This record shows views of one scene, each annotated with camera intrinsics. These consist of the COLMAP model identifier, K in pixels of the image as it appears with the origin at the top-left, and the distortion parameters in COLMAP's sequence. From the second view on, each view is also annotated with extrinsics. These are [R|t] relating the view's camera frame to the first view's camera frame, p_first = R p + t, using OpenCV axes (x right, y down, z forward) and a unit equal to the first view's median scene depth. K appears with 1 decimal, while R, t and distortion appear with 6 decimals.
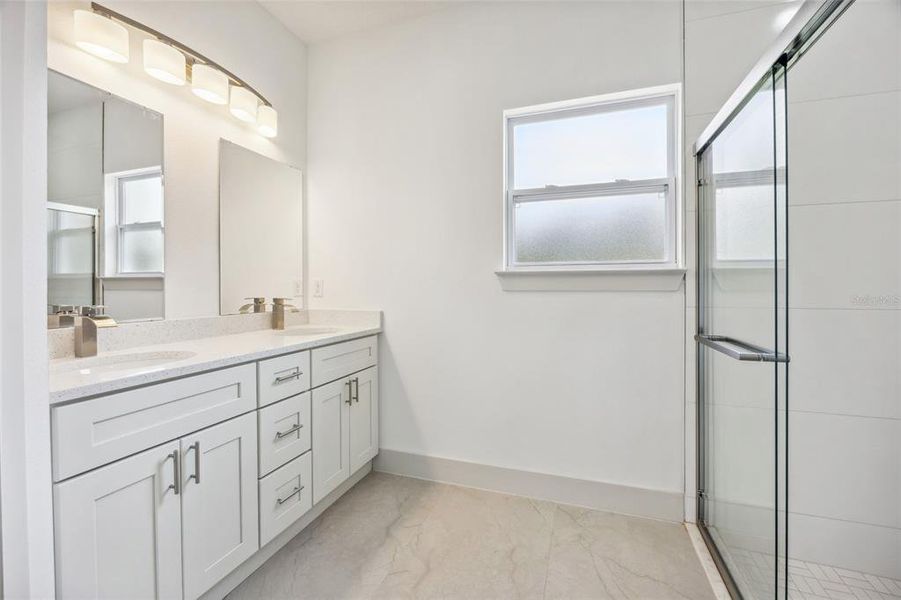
lens RADIAL K [[394.0, 0, 446.2], [0, 394.0, 285.6], [0, 0, 1]] dist [0.000598, 0.000359]
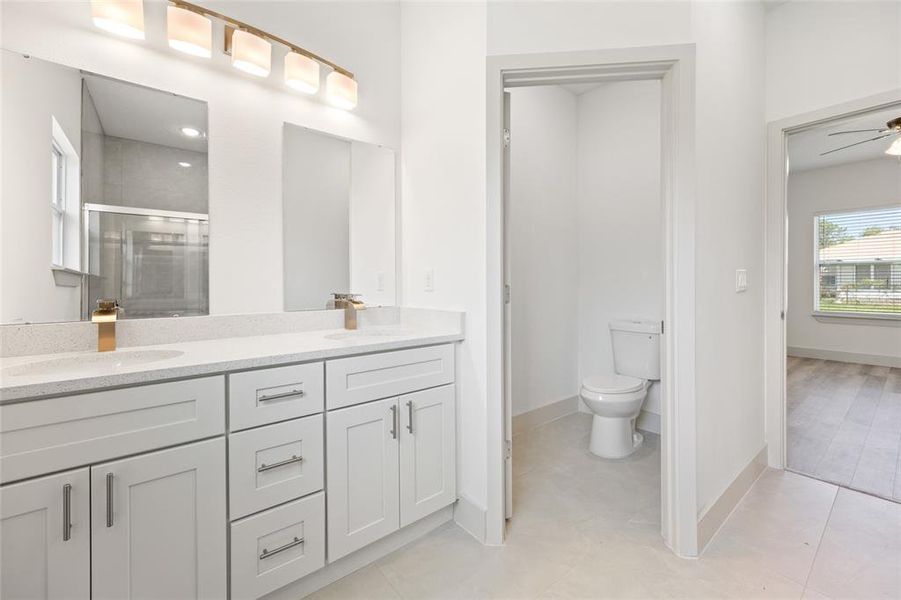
lens RADIAL K [[327.2, 0, 450.3], [0, 327.2, 289.4], [0, 0, 1]] dist [0.032363, 0.000084]
pose [[0.822550, 0.022293, -0.568256, 0.184626], [-0.006259, 0.999526, 0.030152, 0.002096], [0.568659, -0.021245, 0.822299, 0.511359]]
